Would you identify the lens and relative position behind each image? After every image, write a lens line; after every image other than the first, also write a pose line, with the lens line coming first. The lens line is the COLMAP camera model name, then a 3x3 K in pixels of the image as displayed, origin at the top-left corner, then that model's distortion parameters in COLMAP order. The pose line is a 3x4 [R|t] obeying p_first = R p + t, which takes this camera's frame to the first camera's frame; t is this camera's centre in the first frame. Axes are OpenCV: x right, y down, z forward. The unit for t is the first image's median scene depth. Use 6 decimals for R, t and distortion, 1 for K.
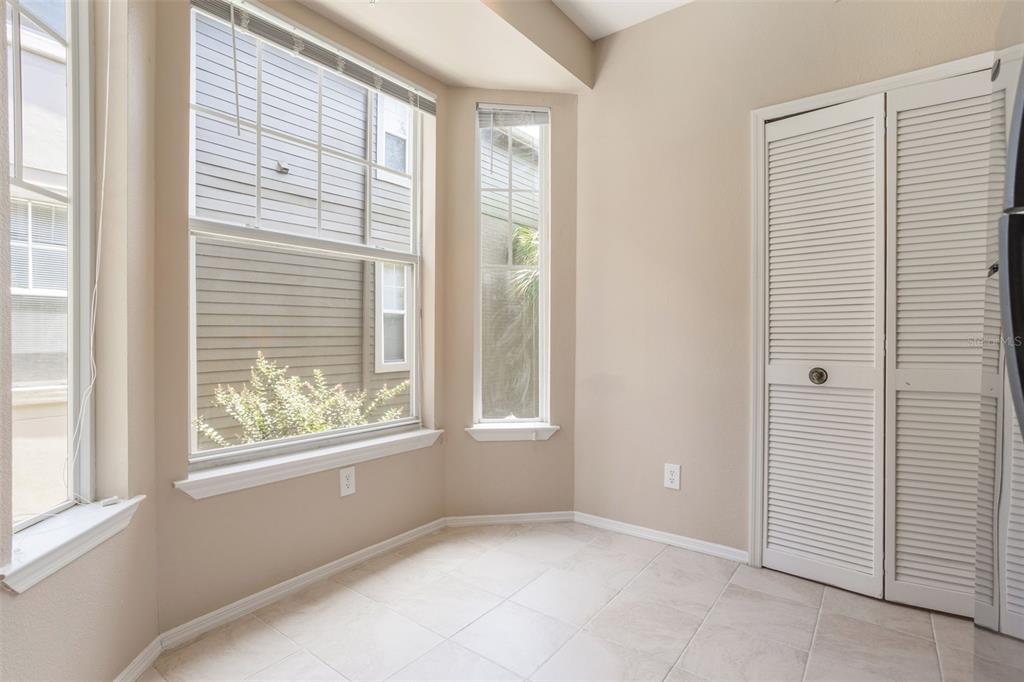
lens RADIAL K [[502.2, 0, 510.4], [0, 502.2, 336.7], [0, 0, 1]] dist [-0.035829, 0.013281]
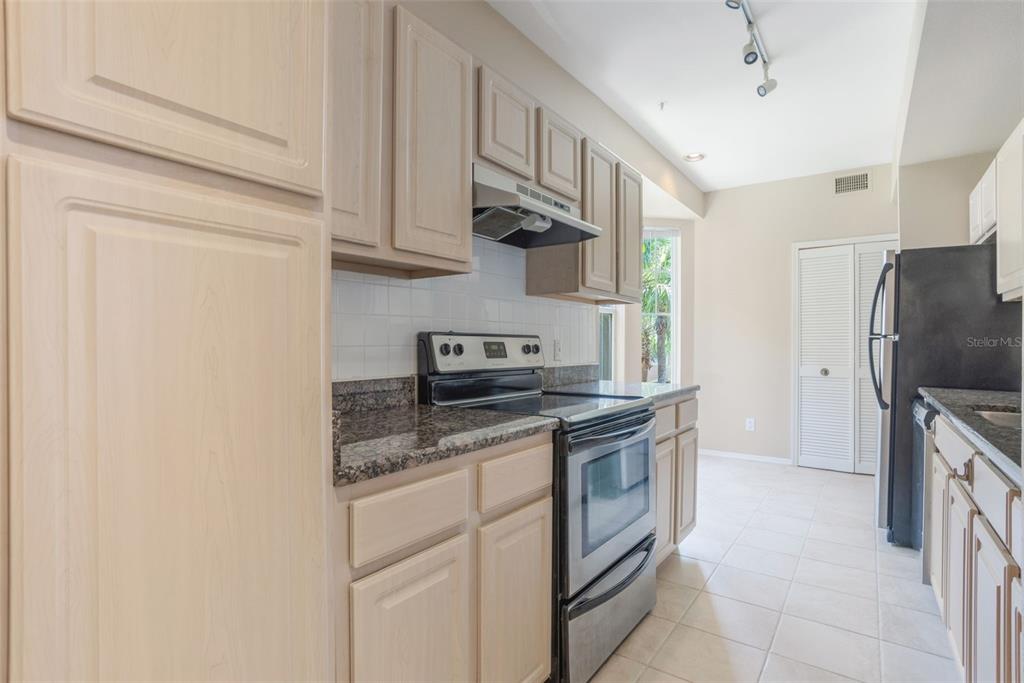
lens RADIAL K [[502.2, 0, 516.8], [0, 502.2, 342.9], [0, 0, 1]] dist [-0.035829, 0.013281]
pose [[0.999499, -0.002003, -0.031586, -0.591452], [0.001979, 0.999998, -0.000786, -0.044415], [0.031588, 0.000723, 0.999501, -1.094913]]
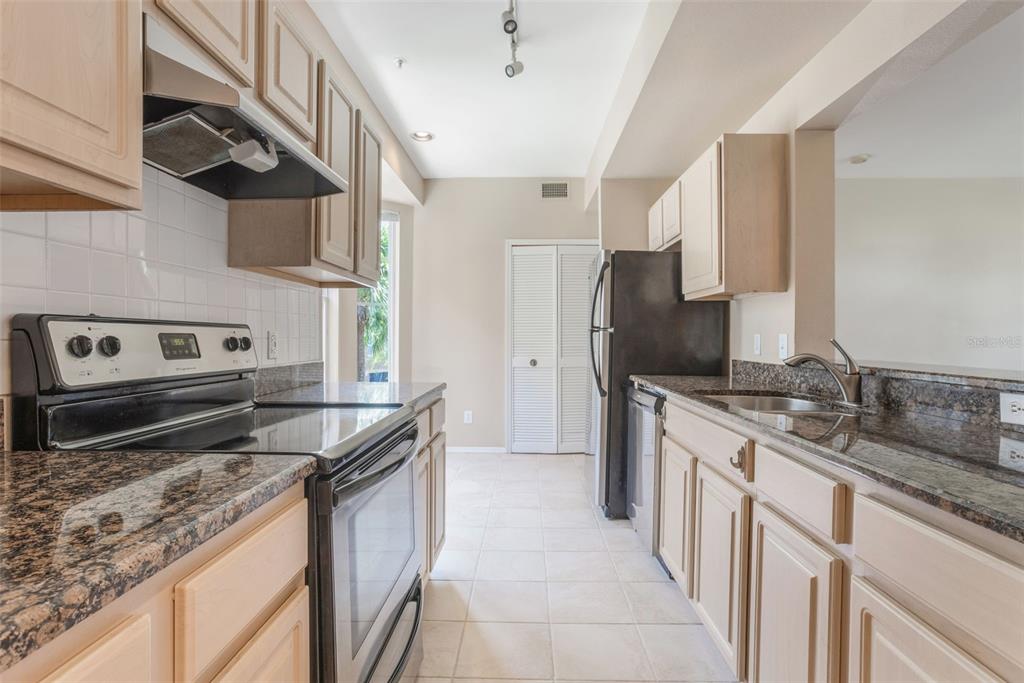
lens RADIAL K [[502.2, 0, 511.2], [0, 502.2, 335.9], [0, 0, 1]] dist [-0.035829, 0.013281]
pose [[0.851263, -0.003075, 0.524730, -0.636191], [0.003116, 0.999995, 0.000805, -0.043501], [-0.524730, 0.000950, 0.851268, -0.857483]]
